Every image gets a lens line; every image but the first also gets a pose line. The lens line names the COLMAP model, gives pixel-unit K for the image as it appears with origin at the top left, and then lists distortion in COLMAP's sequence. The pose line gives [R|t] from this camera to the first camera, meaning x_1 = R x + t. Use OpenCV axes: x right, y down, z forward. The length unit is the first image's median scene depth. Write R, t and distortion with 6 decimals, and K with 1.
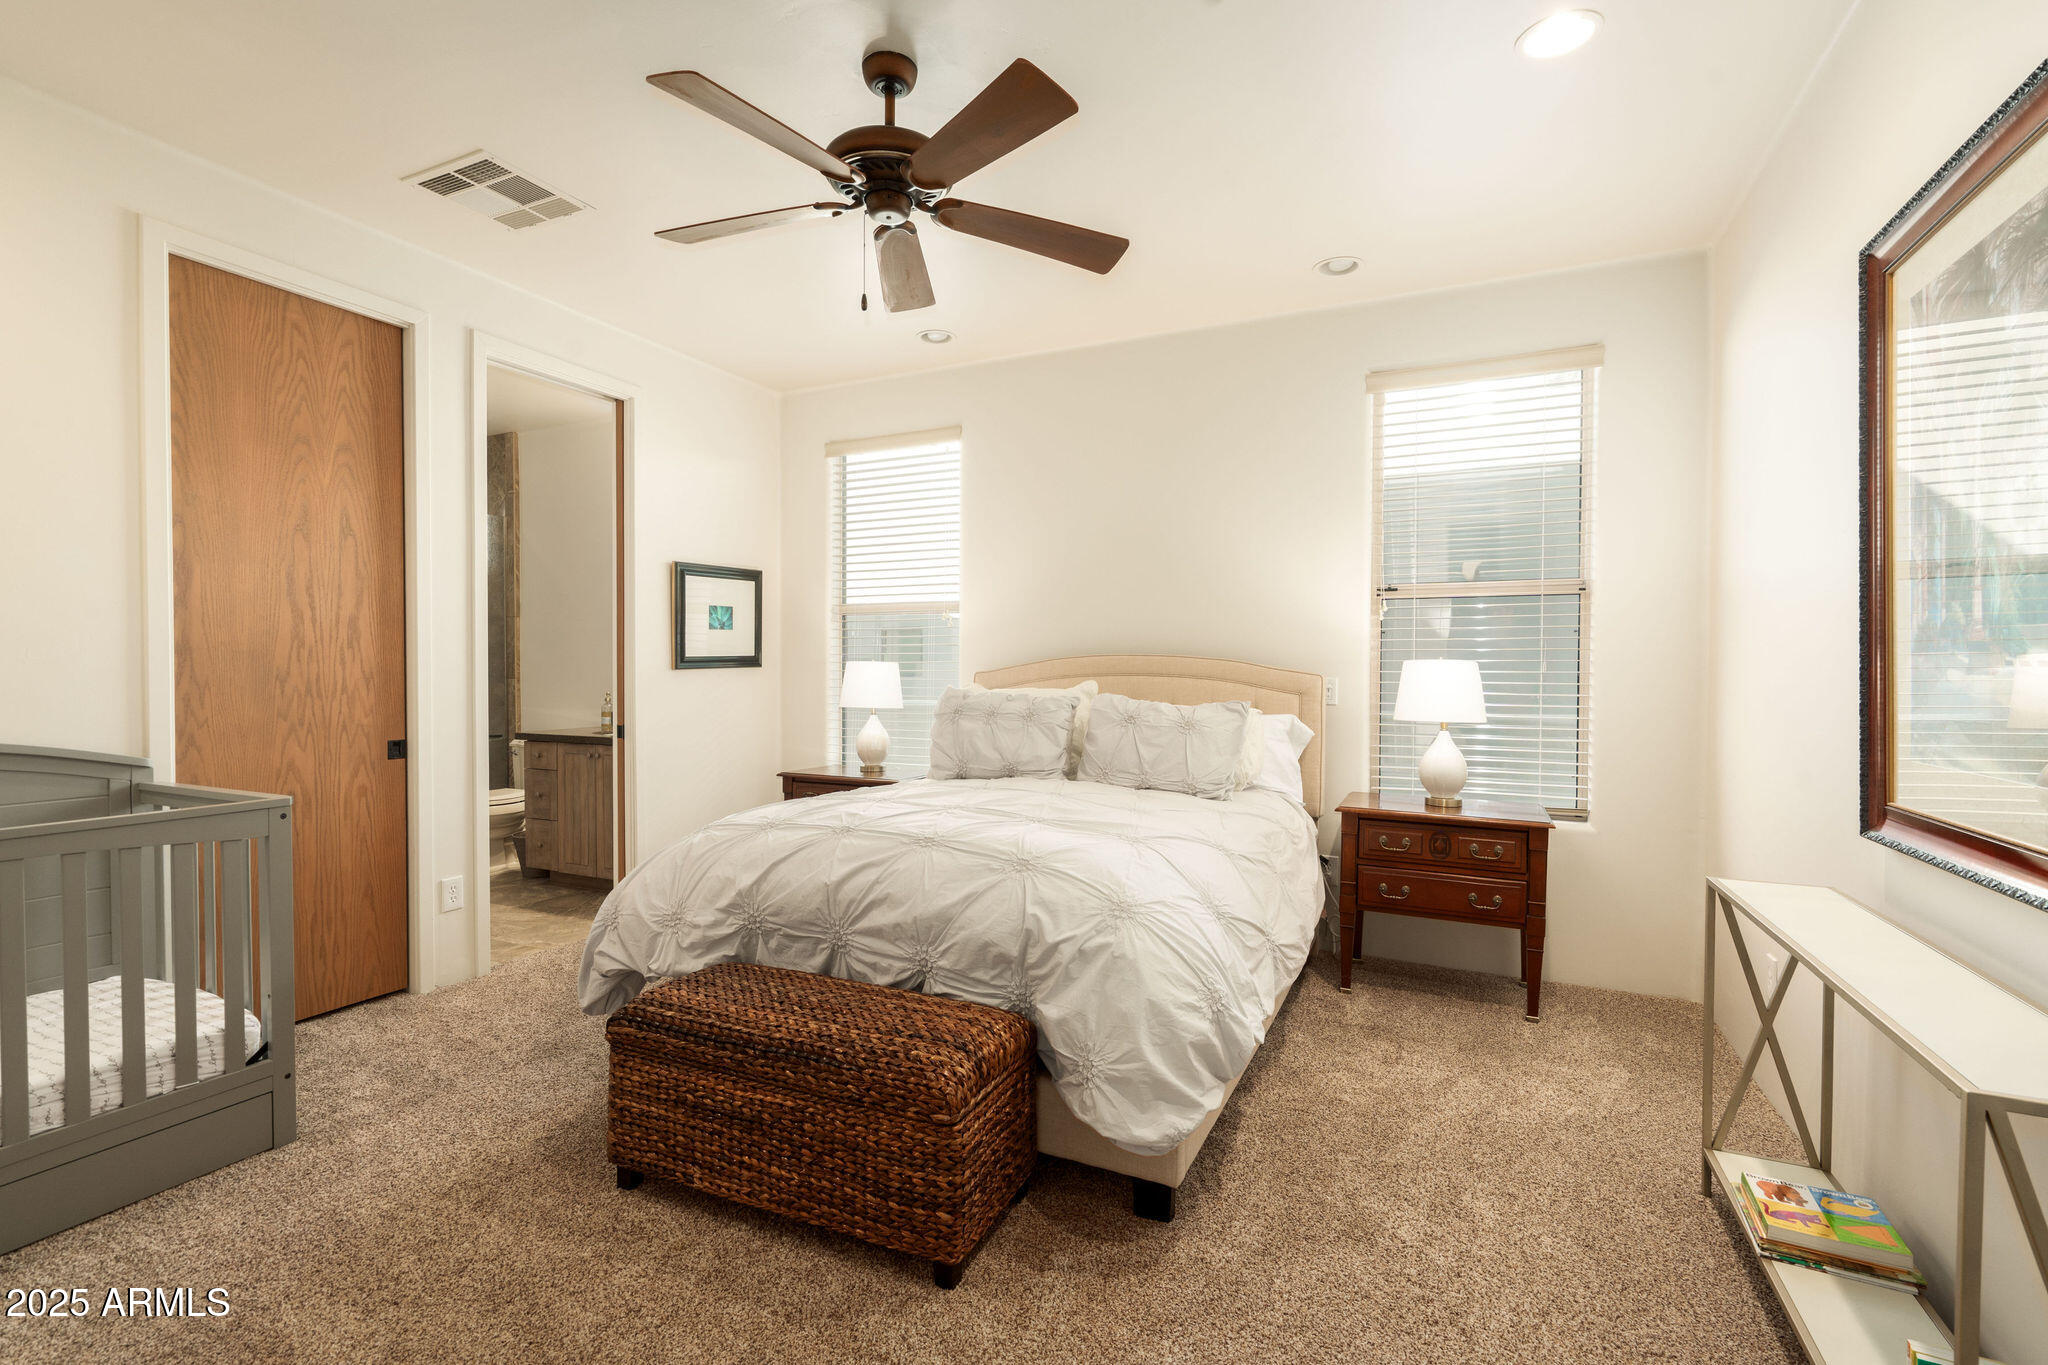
lens RADIAL K [[920.6, 0, 1021.7], [0, 920.6, 682.2], [0, 0, 1]] dist [-0.013883, -0.000226]
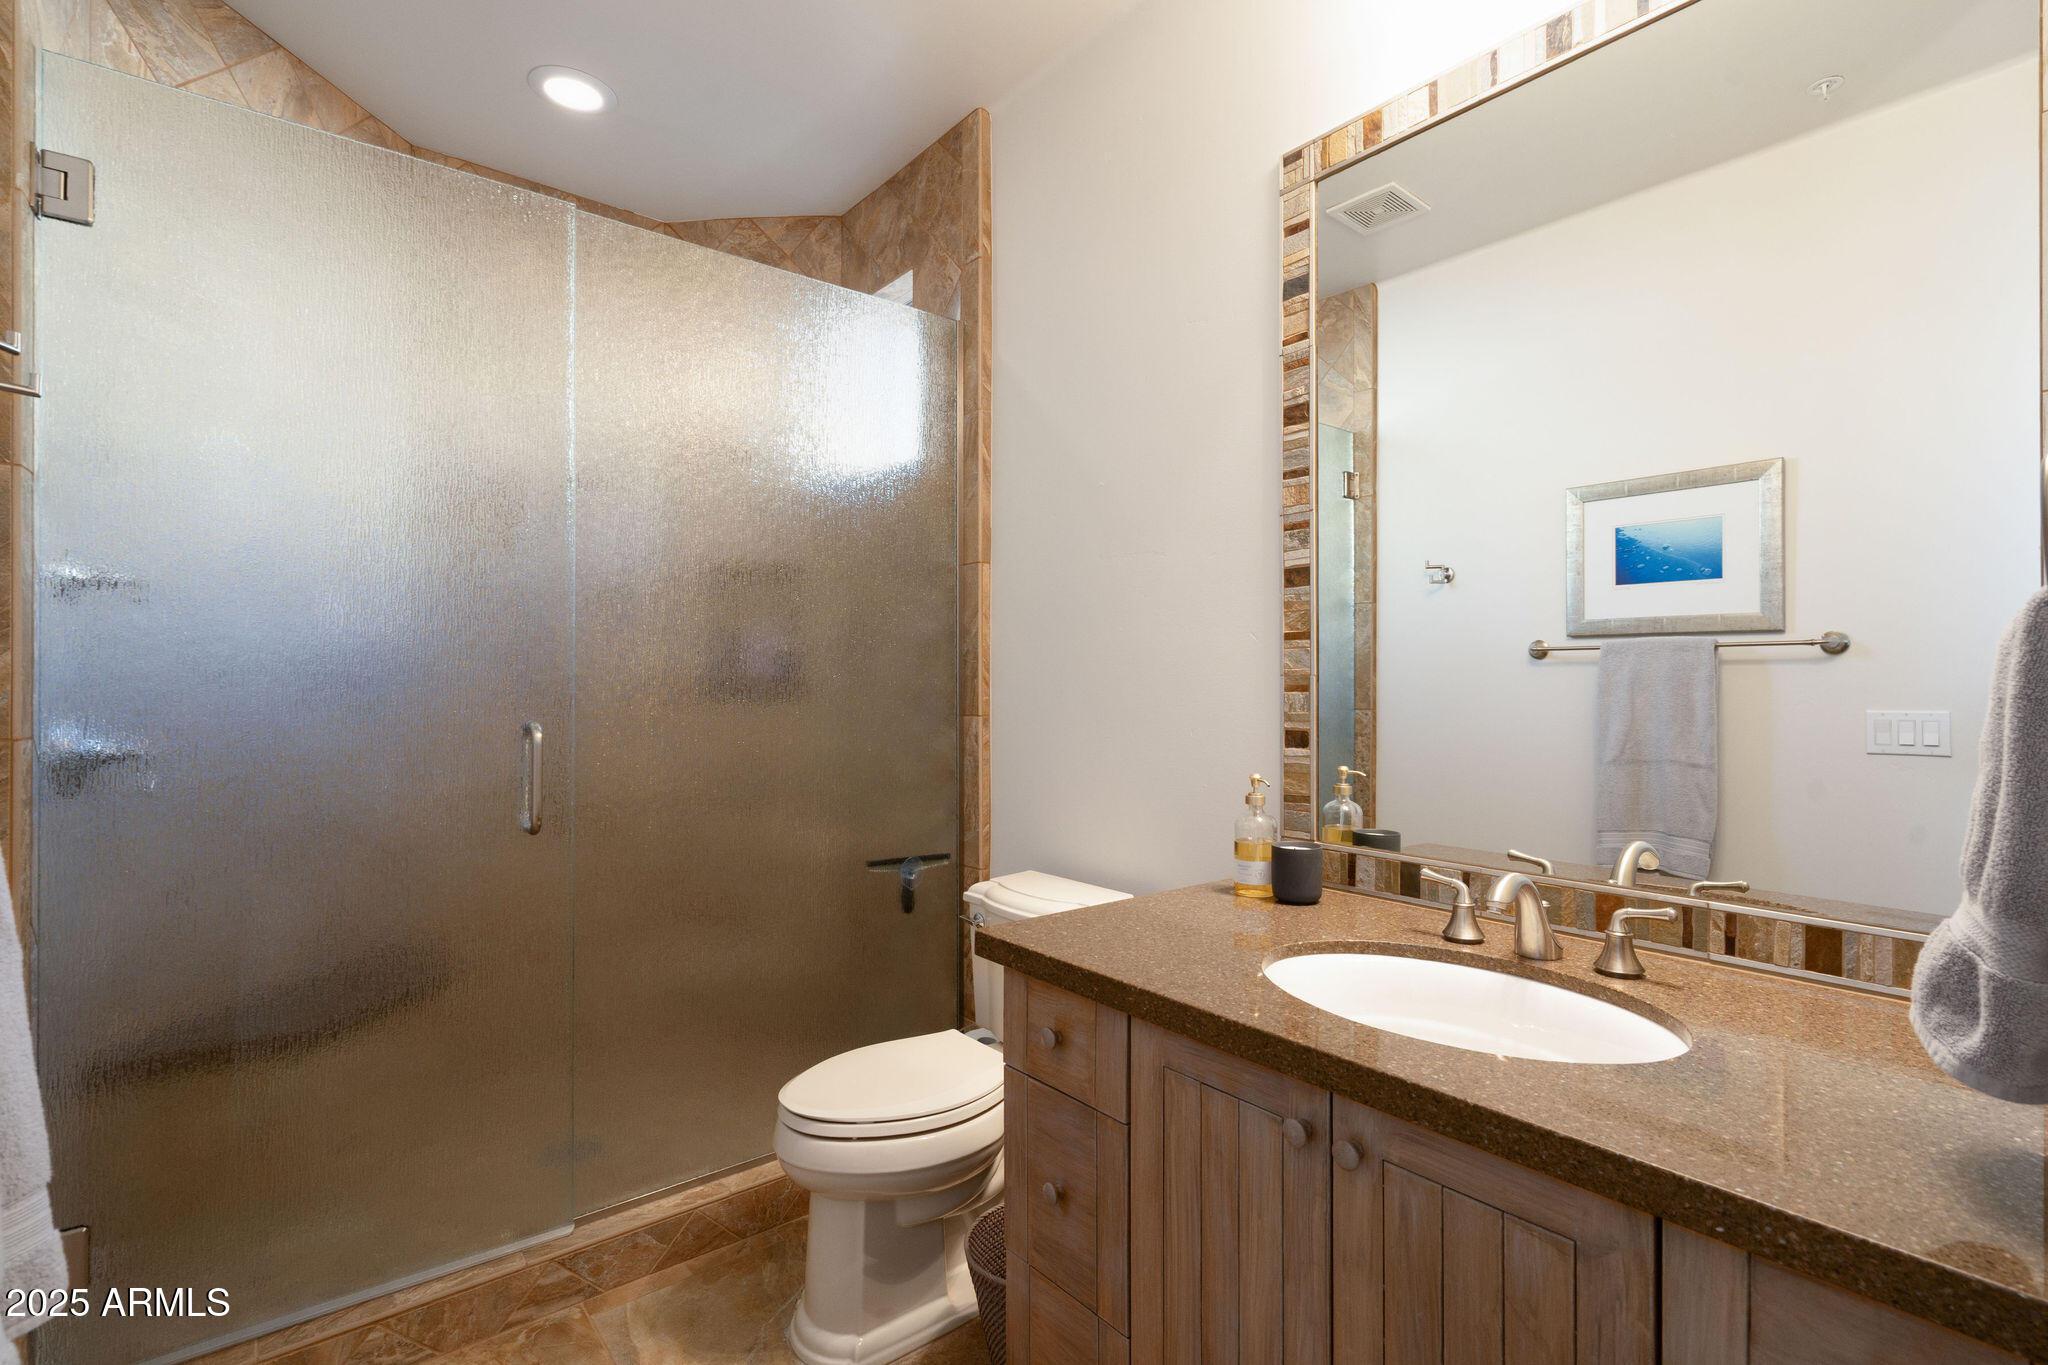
lens RADIAL K [[920.6, 0, 1025.7], [0, 920.6, 682.4], [0, 0, 1]] dist [-0.013883, -0.000226]
pose [[0.897898, -0.001045, -0.440203, -0.407354], [-0.005929, 0.999878, -0.014468, -0.014226], [0.440164, 0.015601, 0.897782, 0.738842]]
